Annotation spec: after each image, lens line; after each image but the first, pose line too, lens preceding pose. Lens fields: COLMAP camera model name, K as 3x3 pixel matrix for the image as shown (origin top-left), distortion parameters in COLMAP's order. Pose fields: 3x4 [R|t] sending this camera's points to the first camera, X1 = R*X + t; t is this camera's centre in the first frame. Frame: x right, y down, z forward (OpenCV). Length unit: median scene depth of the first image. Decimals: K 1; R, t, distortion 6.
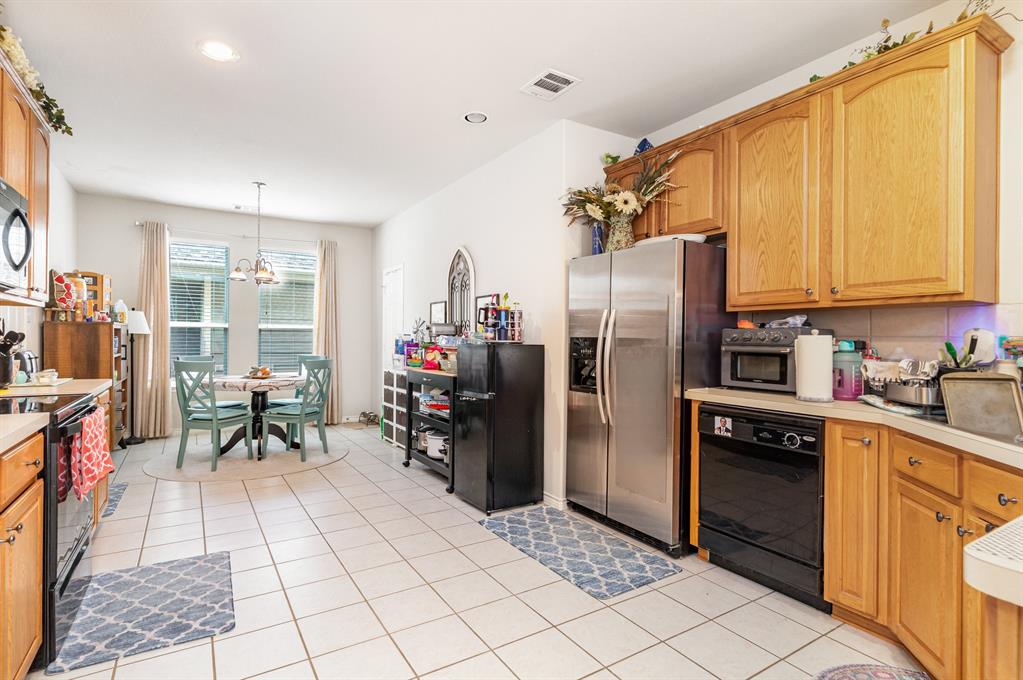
lens RADIAL K [[504.2, 0, 499.1], [0, 504.2, 338.0], [0, 0, 1]] dist [0.002319, 0.000497]
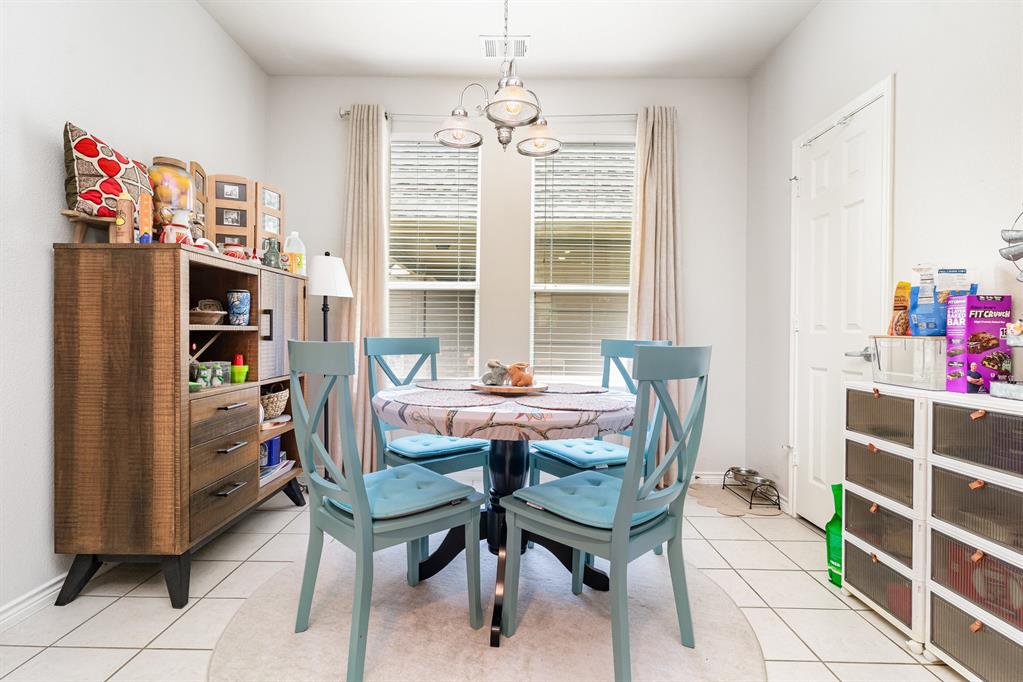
lens RADIAL K [[504.2, 0, 499.1], [0, 504.2, 339.0], [0, 0, 1]] dist [0.002319, 0.000497]
pose [[0.841861, 0.006088, -0.539660, -0.268019], [-0.003154, 0.999975, 0.006361, 0.035634], [0.539685, -0.003653, 0.841859, 0.658160]]
